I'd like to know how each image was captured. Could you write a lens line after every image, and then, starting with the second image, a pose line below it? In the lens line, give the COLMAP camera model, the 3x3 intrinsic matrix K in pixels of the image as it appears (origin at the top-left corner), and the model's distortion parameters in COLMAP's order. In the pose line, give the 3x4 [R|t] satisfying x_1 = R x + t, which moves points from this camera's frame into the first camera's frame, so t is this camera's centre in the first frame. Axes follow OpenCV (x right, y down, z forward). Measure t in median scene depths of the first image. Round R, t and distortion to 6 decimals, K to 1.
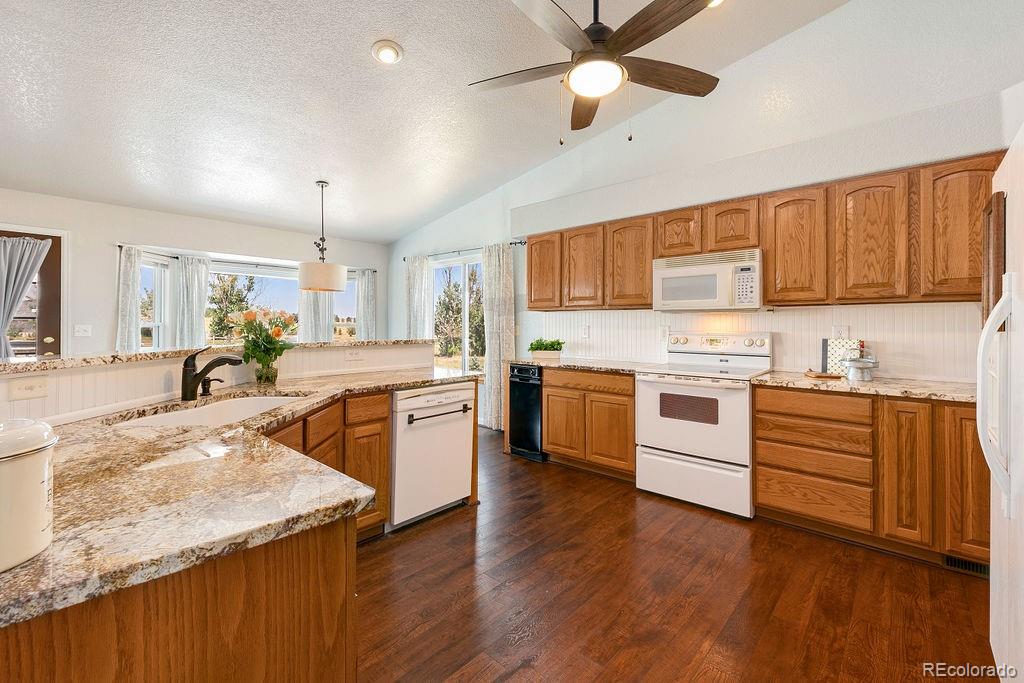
lens RADIAL K [[443.1, 0, 508.2], [0, 443.1, 324.1], [0, 0, 1]] dist [0.002145, 0.000351]
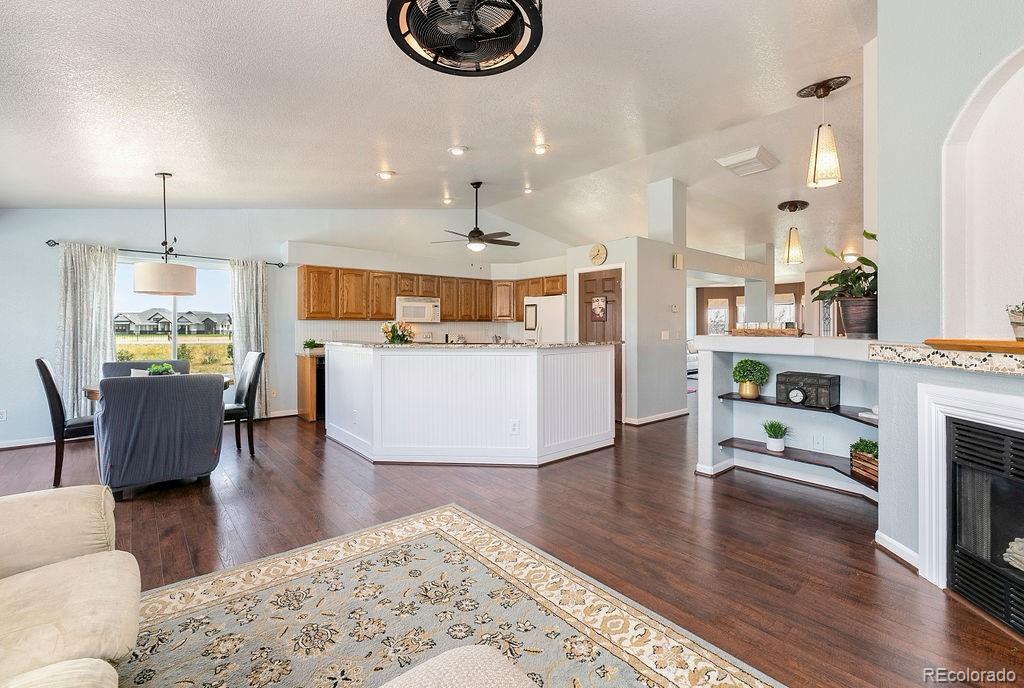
lens RADIAL K [[453.1, 0, 520.4], [0, 453.1, 323.9], [0, 0, 1]] dist [0.005665, 0.000023]
pose [[0.114909, 0.003904, 0.993368, -1.491748], [-0.003519, 0.999988, -0.003523, -0.015722], [-0.993370, -0.003091, 0.114921, 0.207708]]
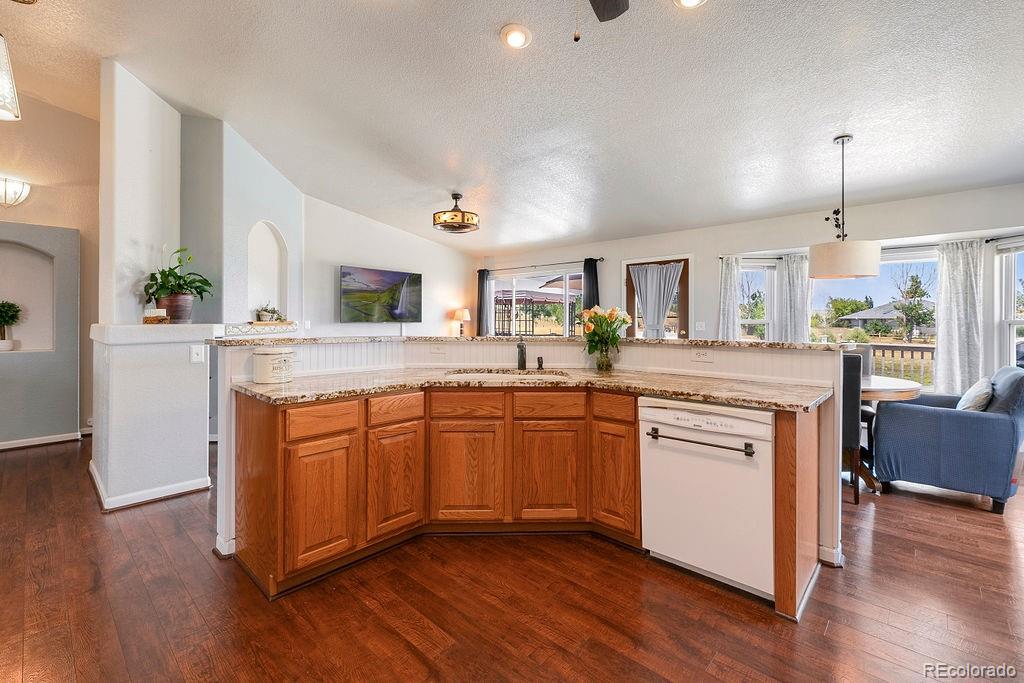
lens RADIAL K [[443.1, 0, 508.8], [0, 443.1, 319.6], [0, 0, 1]] dist [0.002145, 0.000351]
pose [[-0.010908, -0.005218, -0.999927, 0.428819], [0.001864, 0.999985, -0.005239, 0.001776], [0.999939, -0.001921, -0.010898, 0.503246]]
